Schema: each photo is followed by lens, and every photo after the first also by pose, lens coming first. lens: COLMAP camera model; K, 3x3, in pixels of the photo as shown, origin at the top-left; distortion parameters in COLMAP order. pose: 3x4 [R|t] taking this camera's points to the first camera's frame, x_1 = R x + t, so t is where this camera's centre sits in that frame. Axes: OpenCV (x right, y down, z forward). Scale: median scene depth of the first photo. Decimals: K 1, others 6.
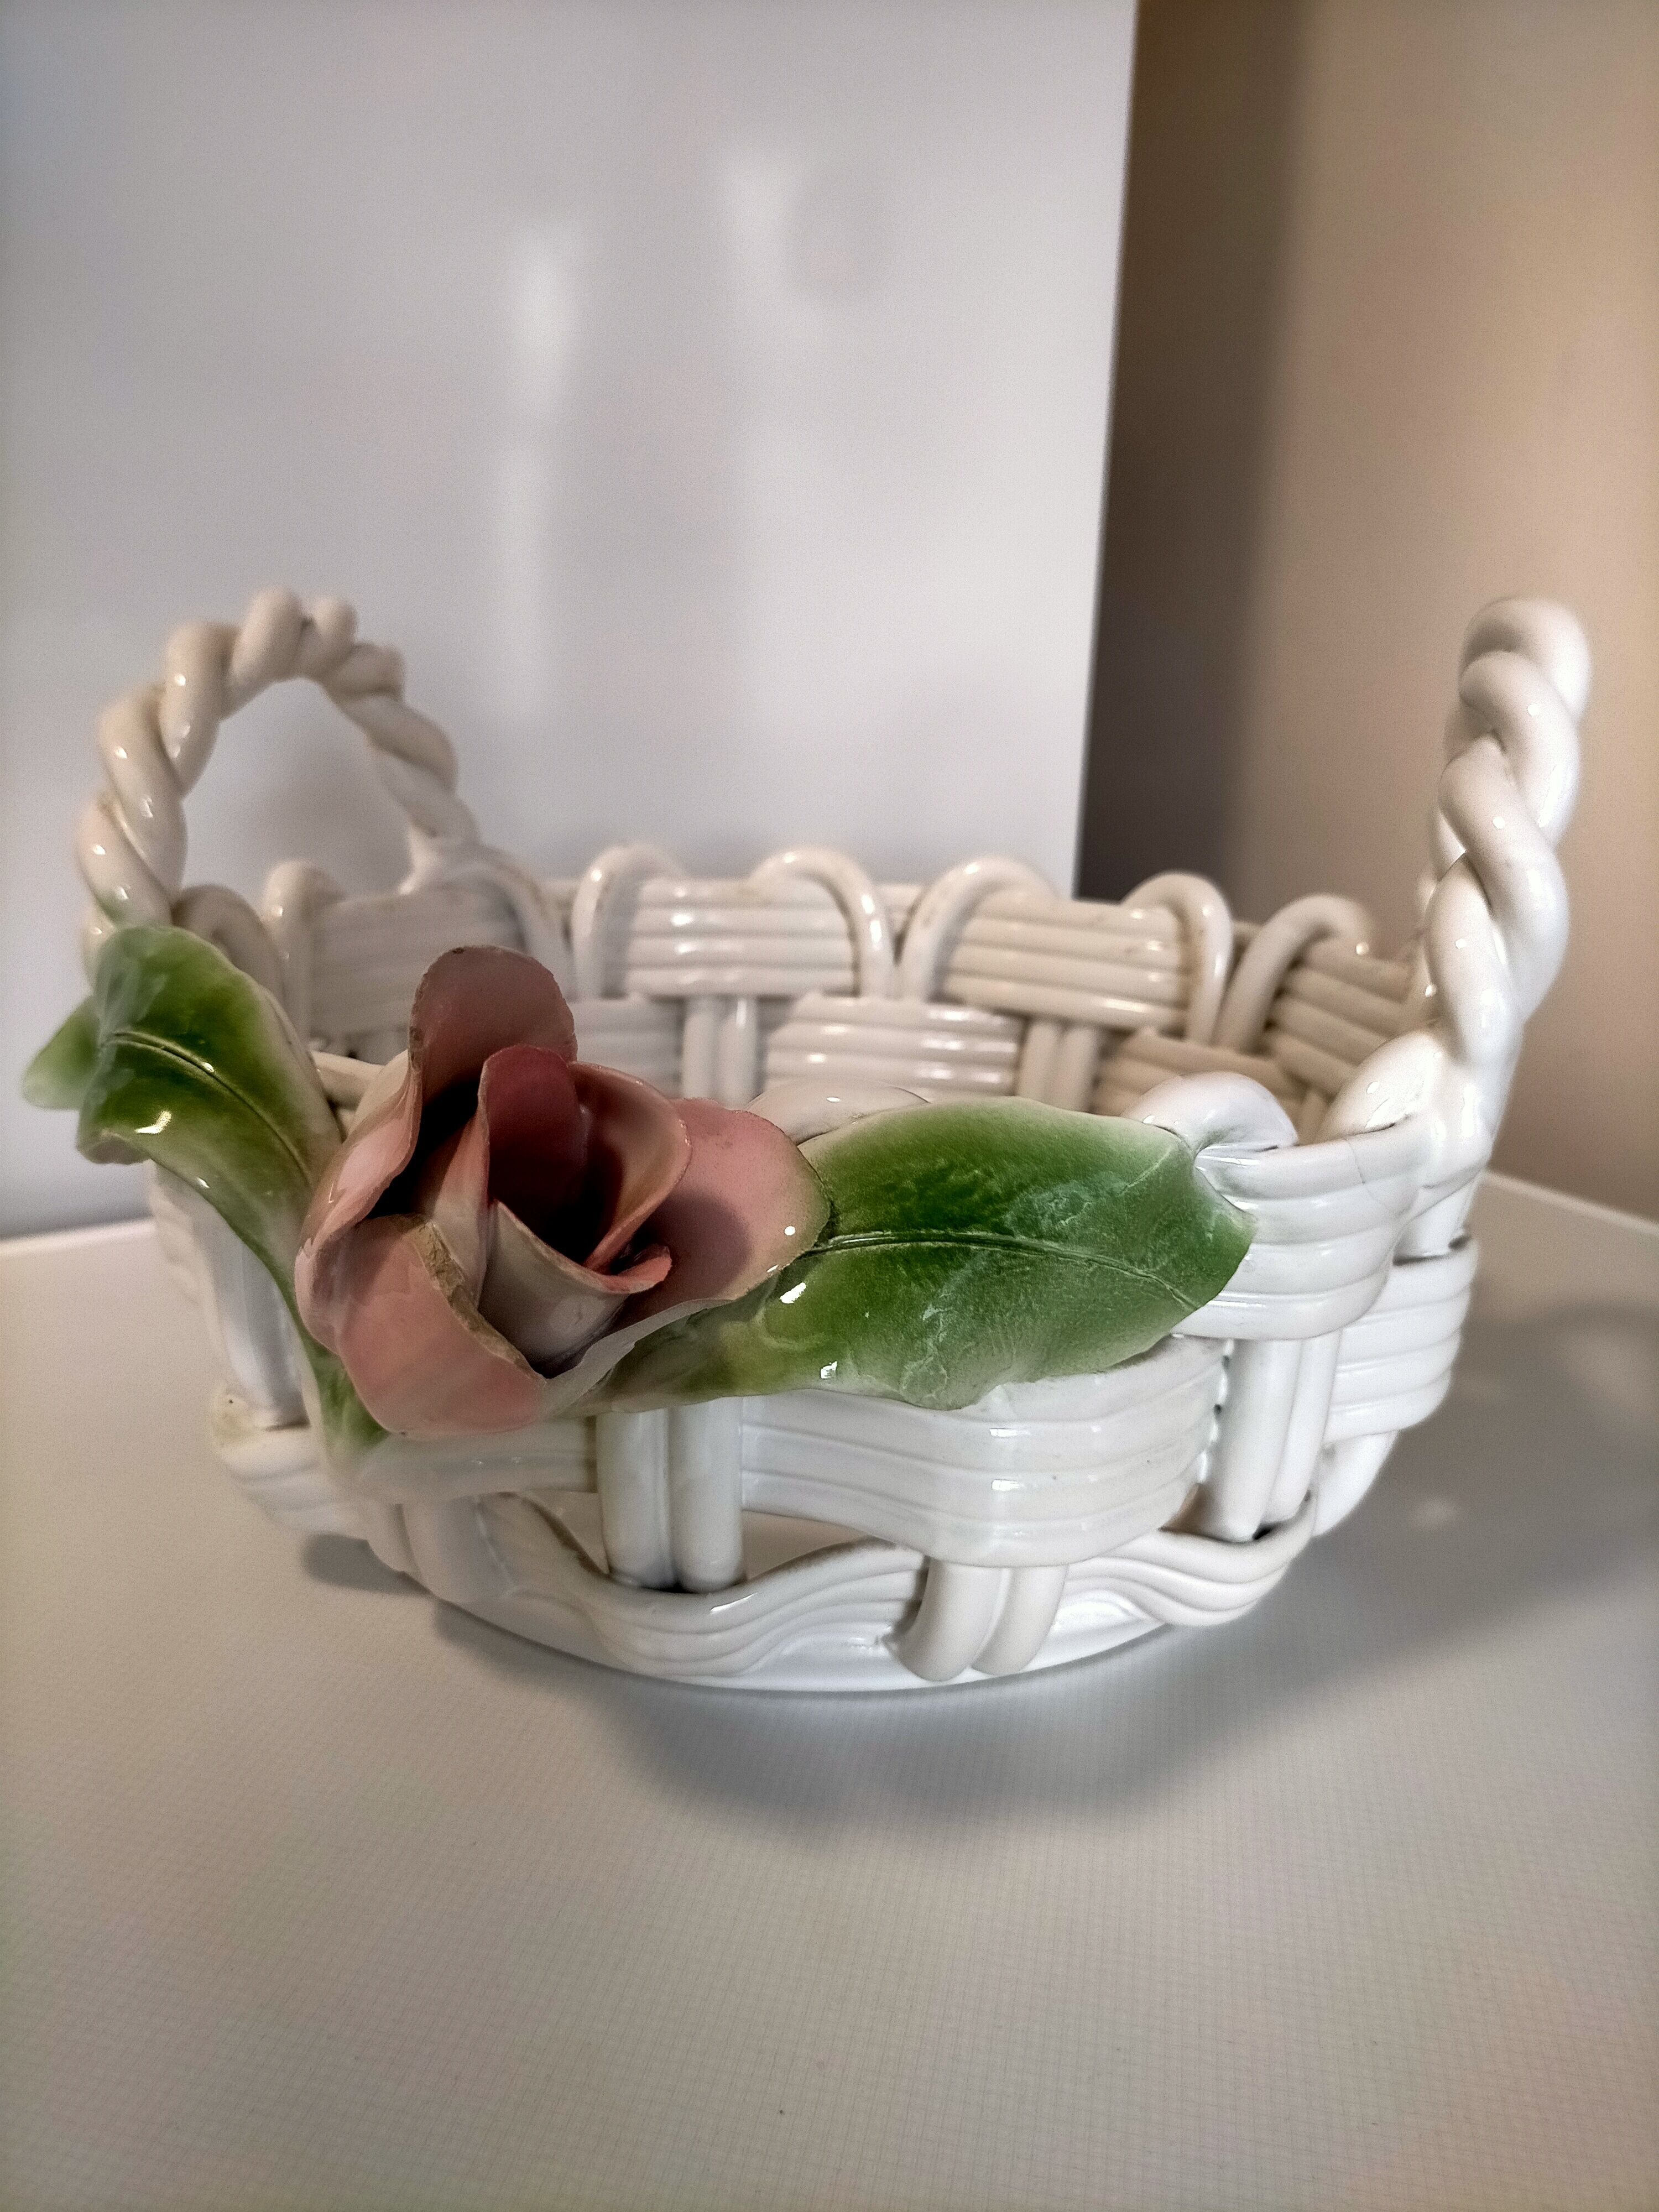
lens RADIAL K [[1702.2, 0, 829.5], [0, 1702.2, 1106.0], [0, 0, 1]] dist [0.021388, -0.005967]
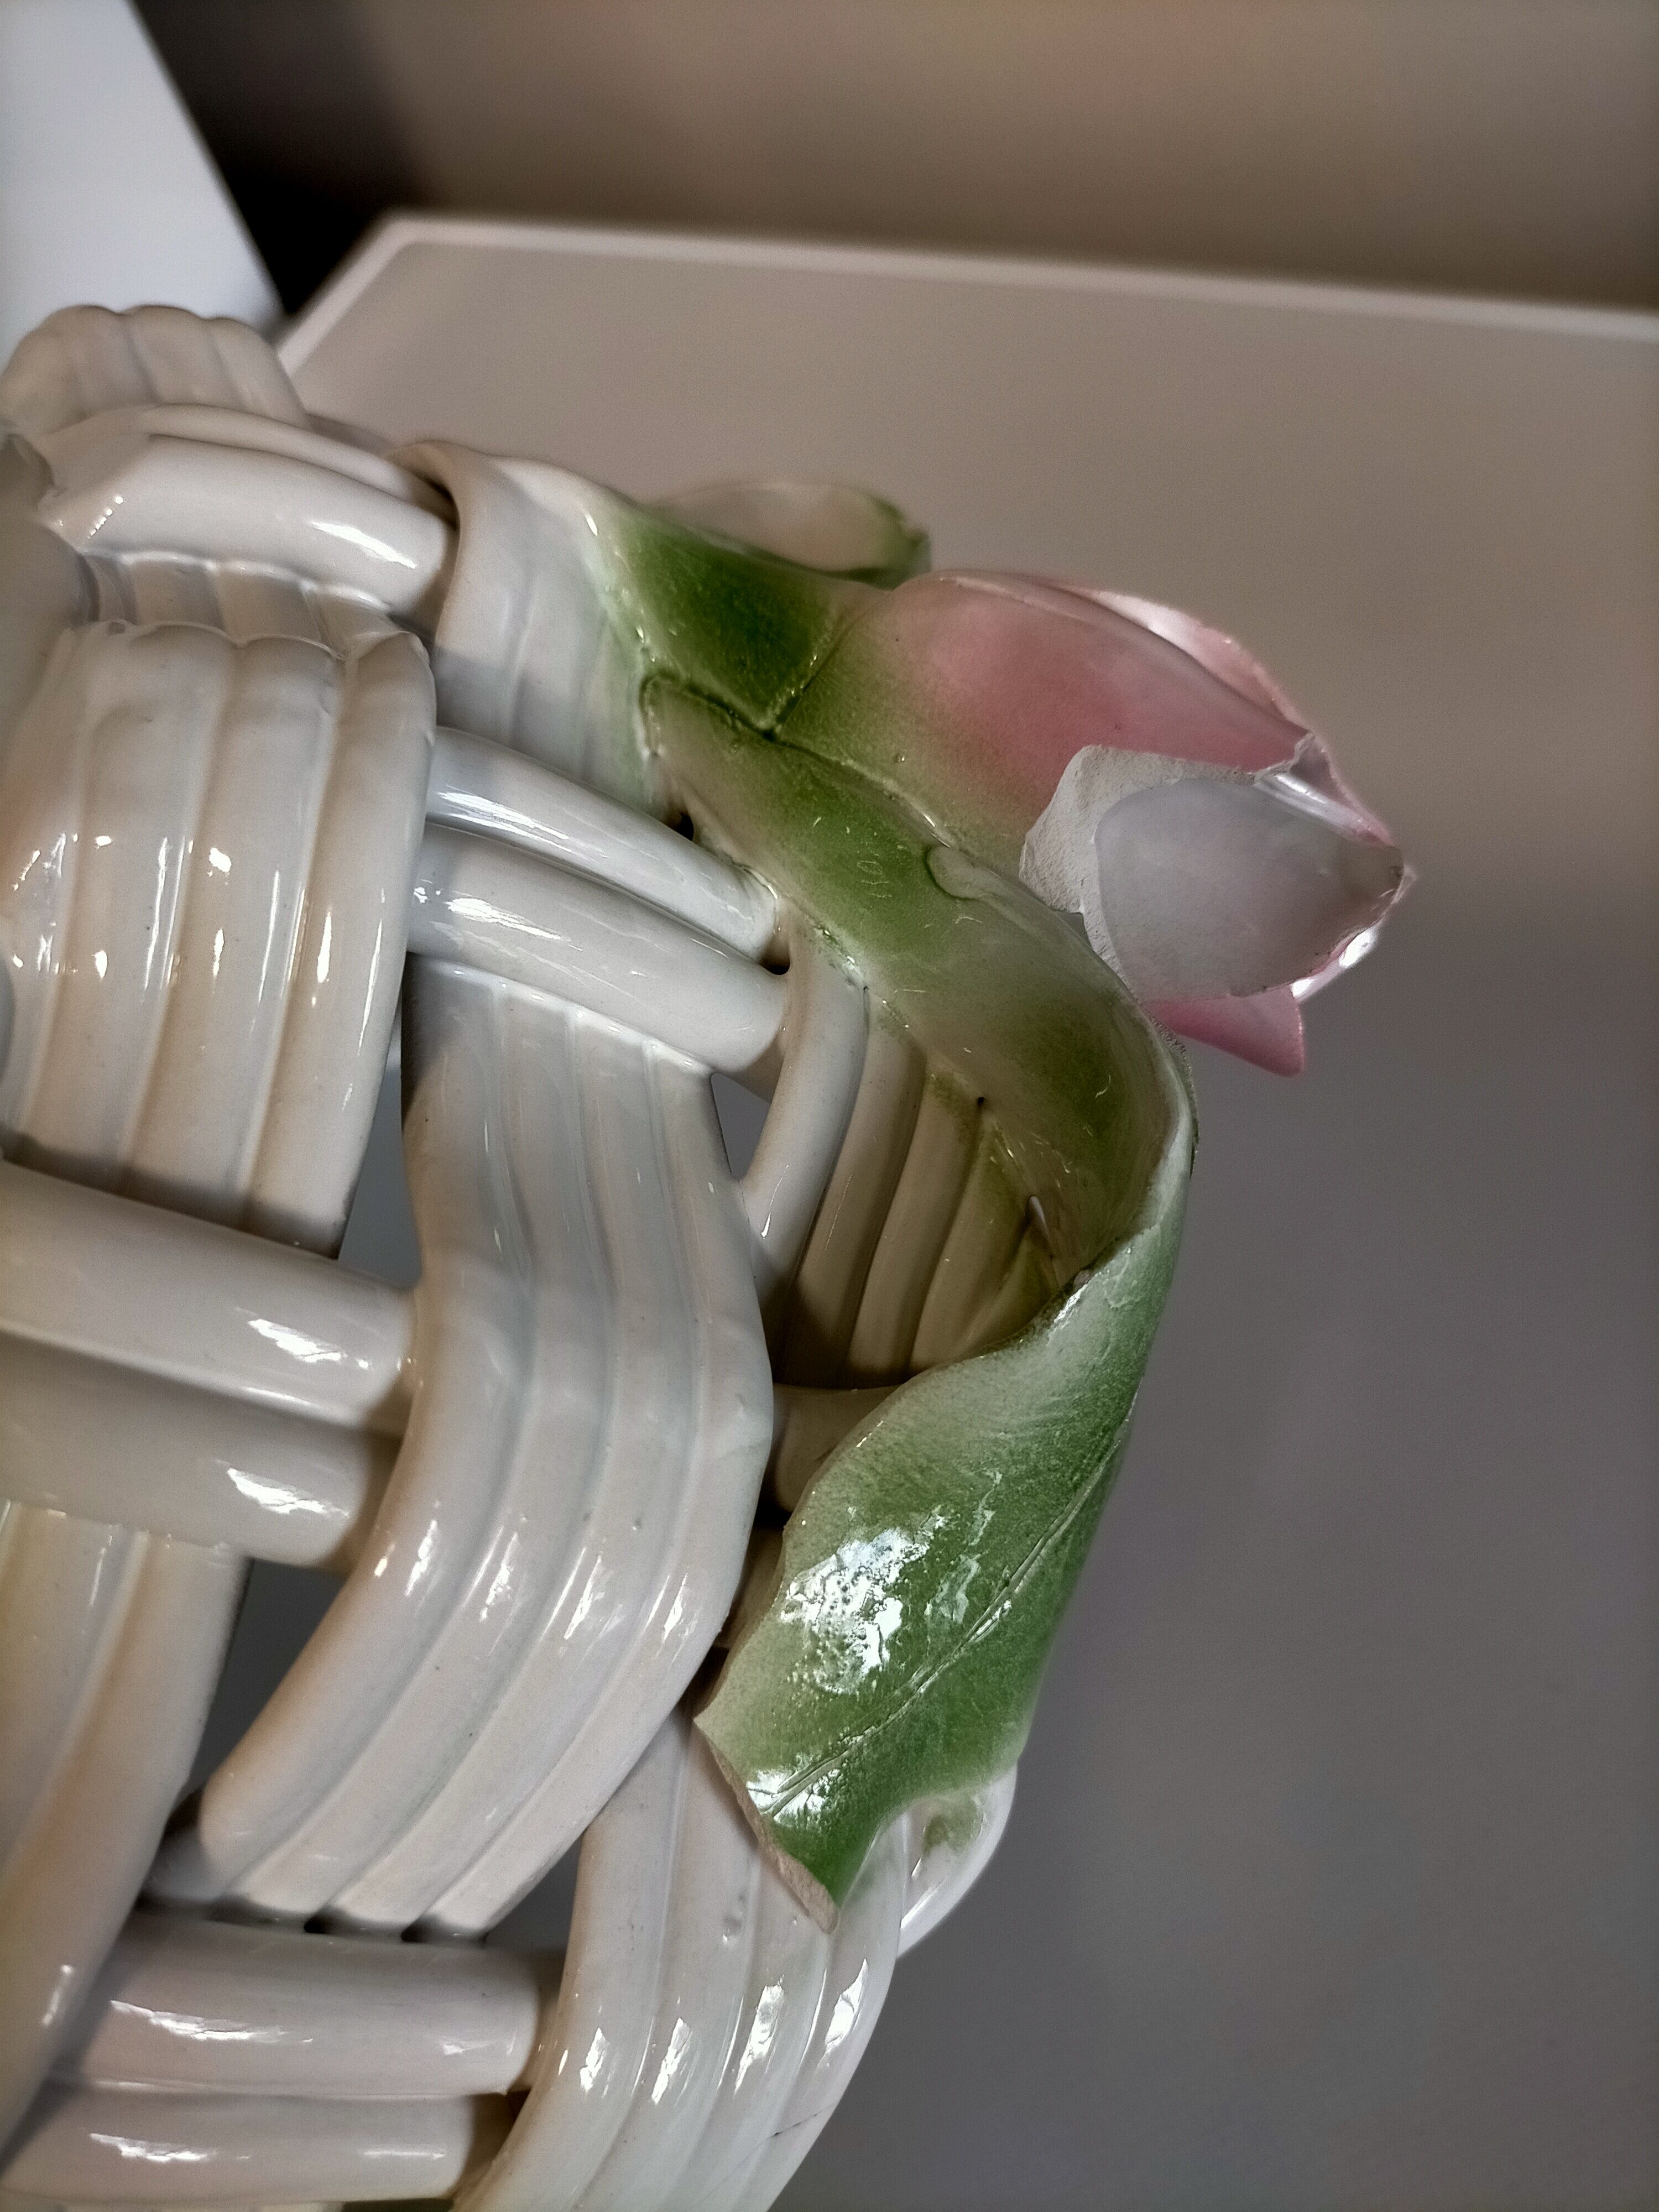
lens RADIAL K [[1702.2, 0, 829.5], [0, 1702.2, 1106.0], [0, 0, 1]] dist [0.021388, -0.005967]
pose [[-0.022572, 0.915666, -0.401305, 0.226078], [-0.439569, -0.369615, -0.818635, 0.662190], [-0.897925, 0.157922, 0.410841, 0.697355]]
